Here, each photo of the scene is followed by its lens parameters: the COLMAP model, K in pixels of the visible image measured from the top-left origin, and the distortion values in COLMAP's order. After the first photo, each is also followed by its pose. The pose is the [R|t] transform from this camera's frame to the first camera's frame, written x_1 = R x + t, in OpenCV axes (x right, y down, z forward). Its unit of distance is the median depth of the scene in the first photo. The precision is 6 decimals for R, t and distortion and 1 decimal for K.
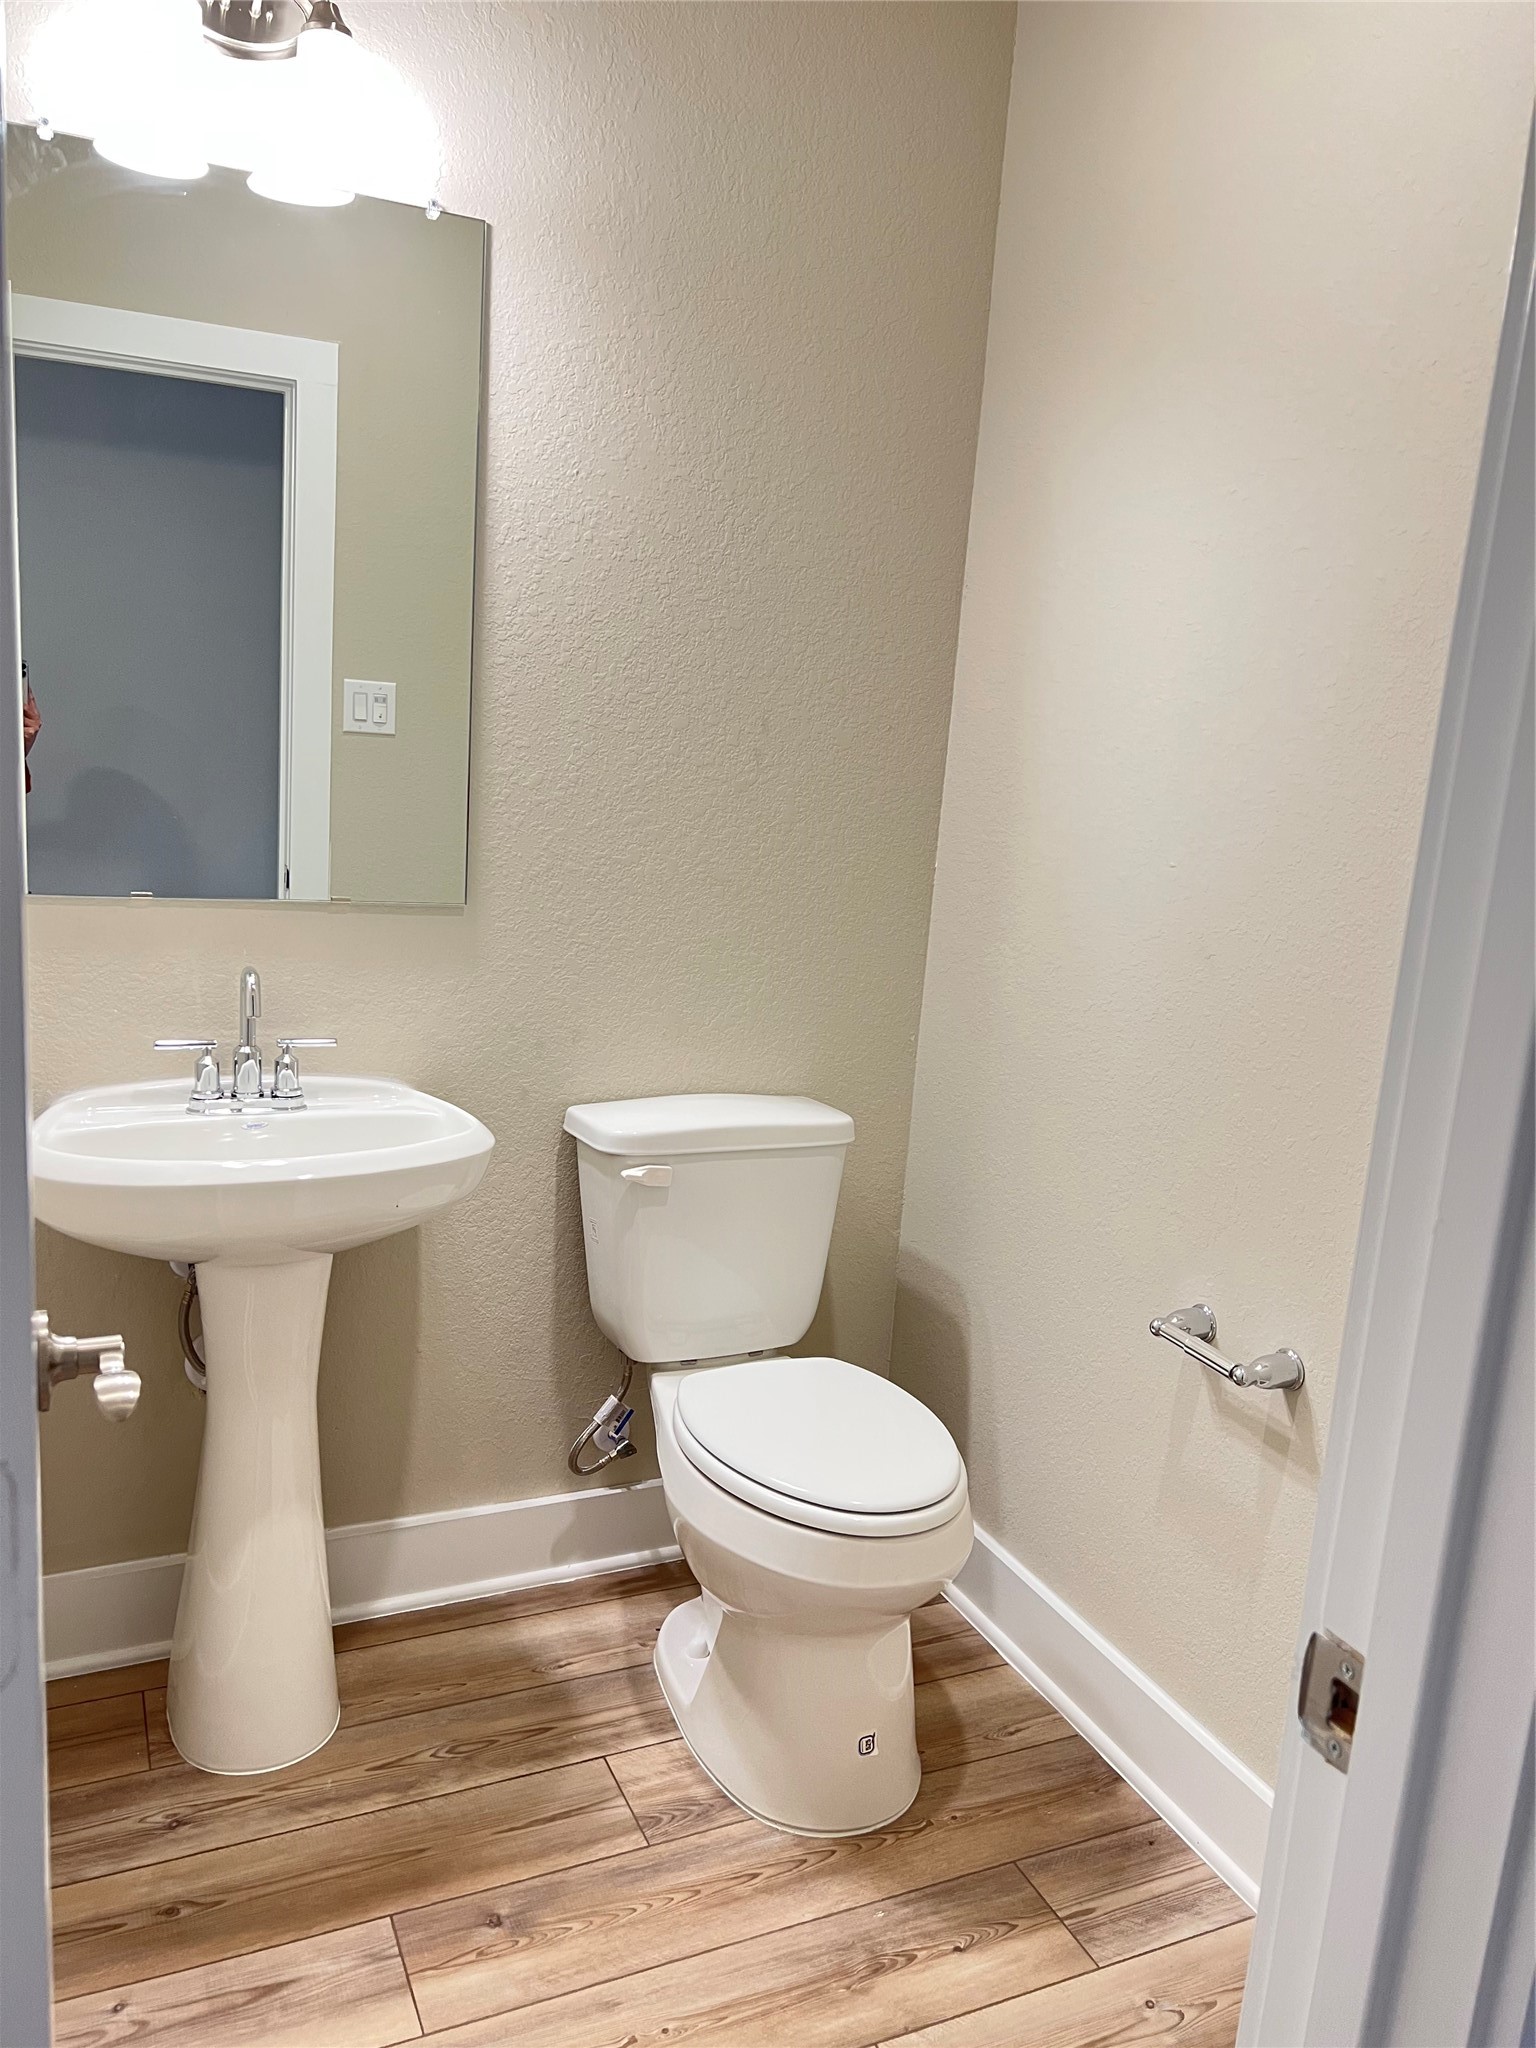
lens RADIAL K [[1554.0, 0, 766.0], [0, 1554.0, 1030.1], [0, 0, 1]] dist [0.064713, -0.067296]
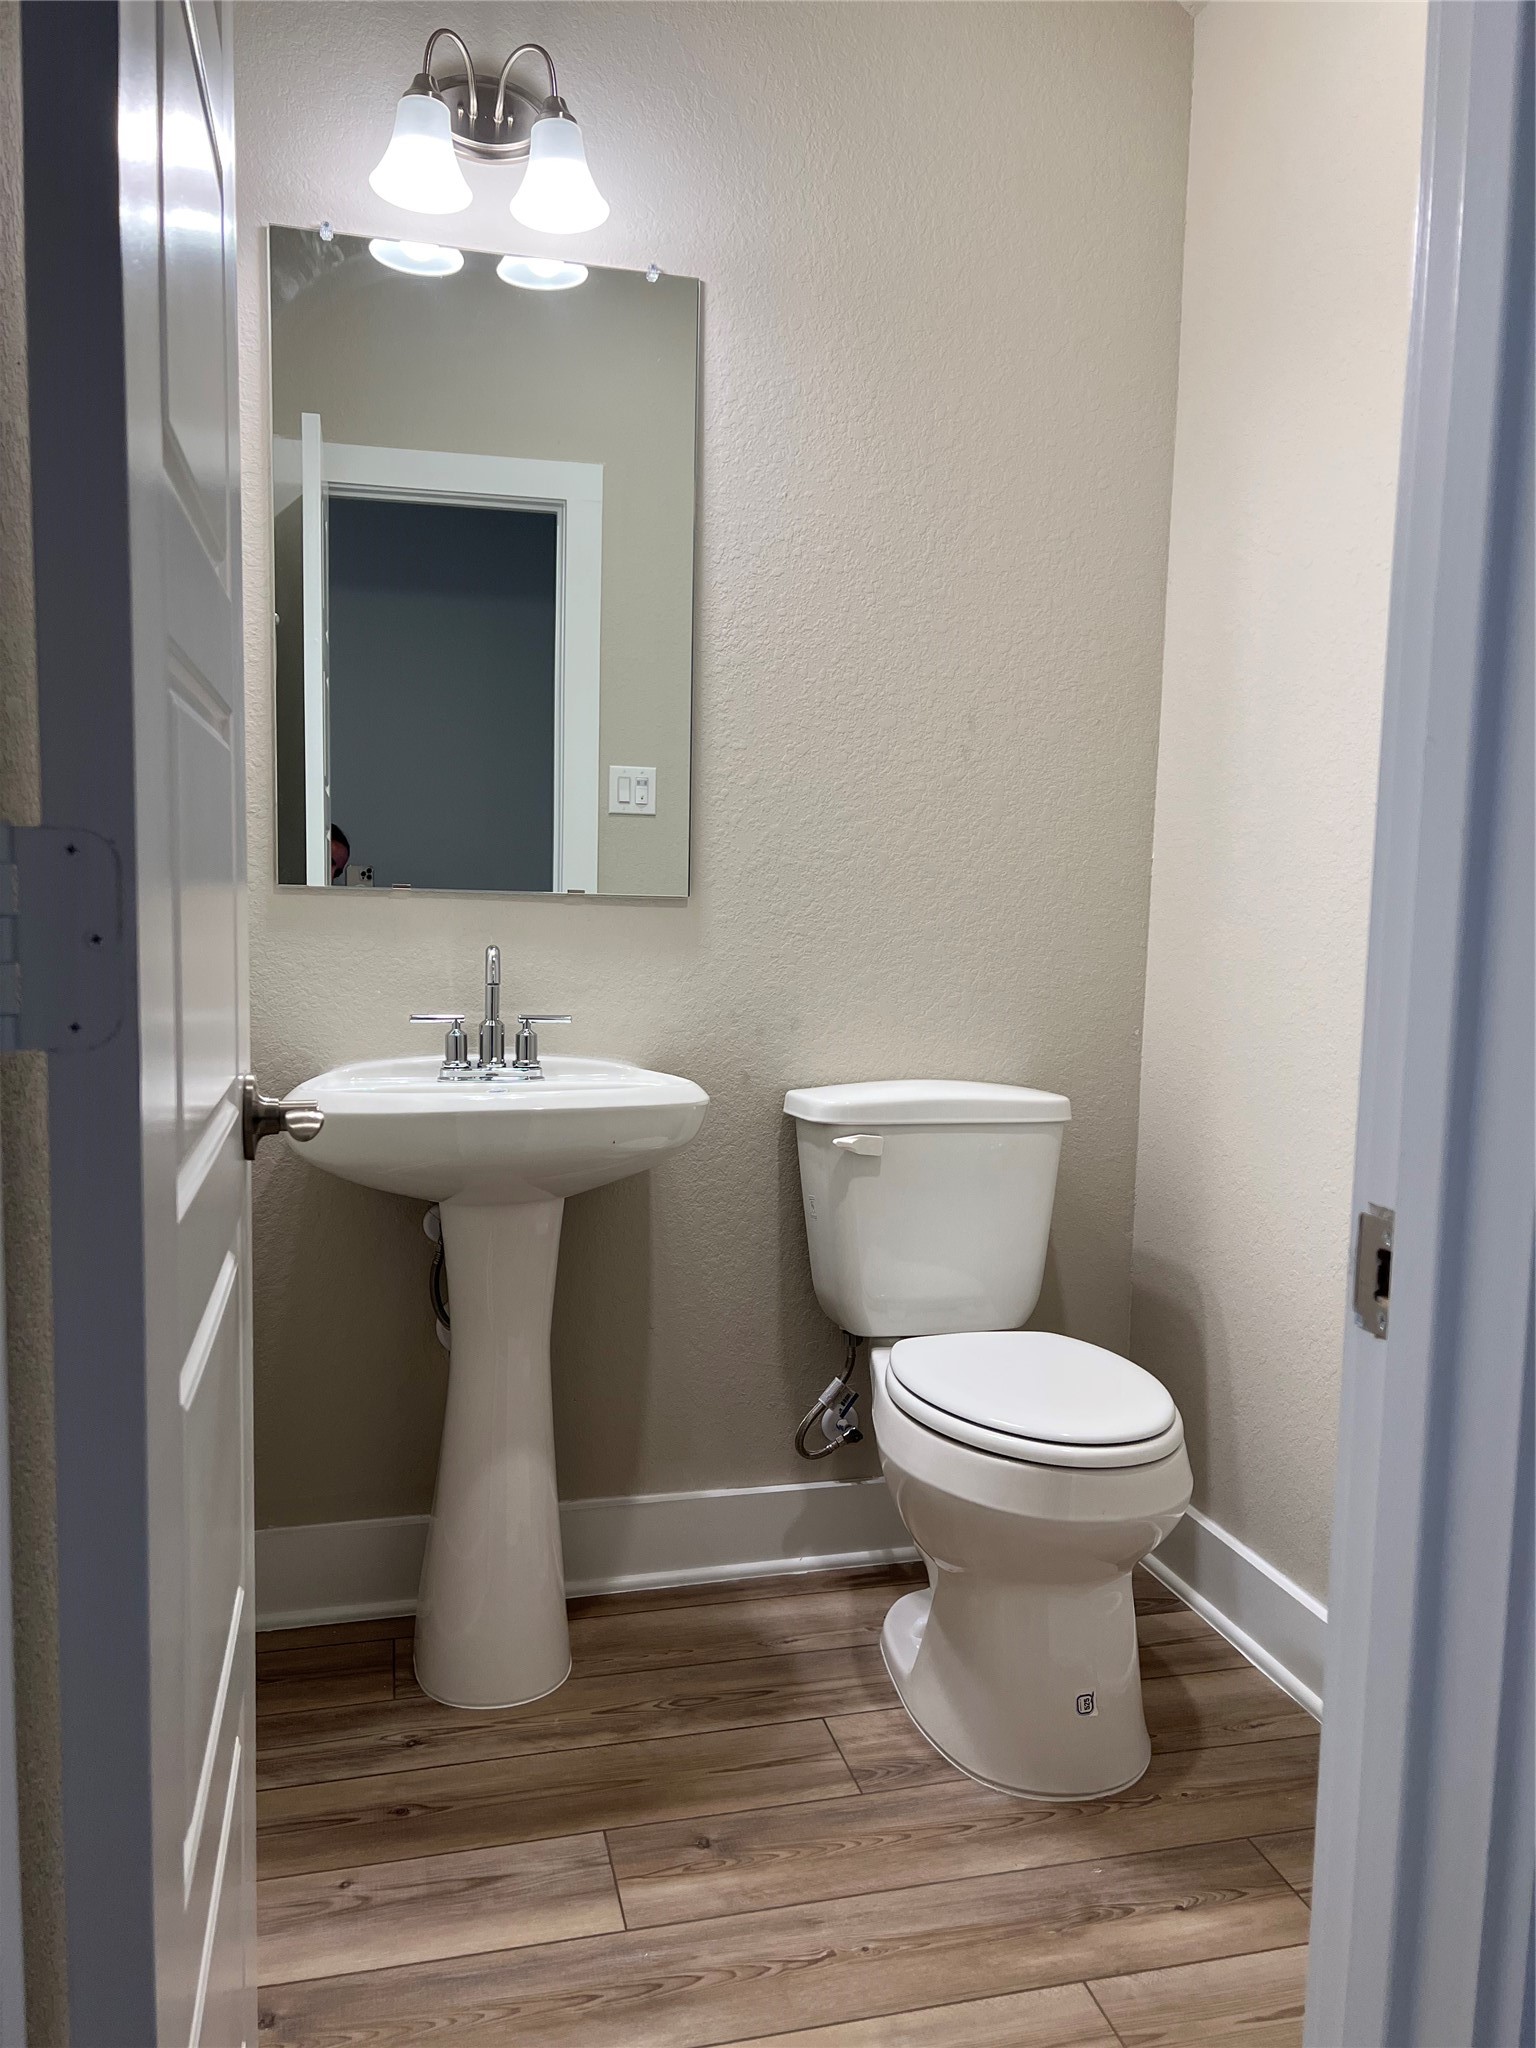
lens RADIAL K [[1554.0, 0, 772.6], [0, 1554.0, 1030.5], [0, 0, 1]] dist [0.064713, -0.067296]
pose [[0.982323, -0.030451, -0.184698, 0.060733], [0.010308, 0.993982, -0.109057, 0.134098], [0.186908, 0.105225, 0.976726, -0.022251]]
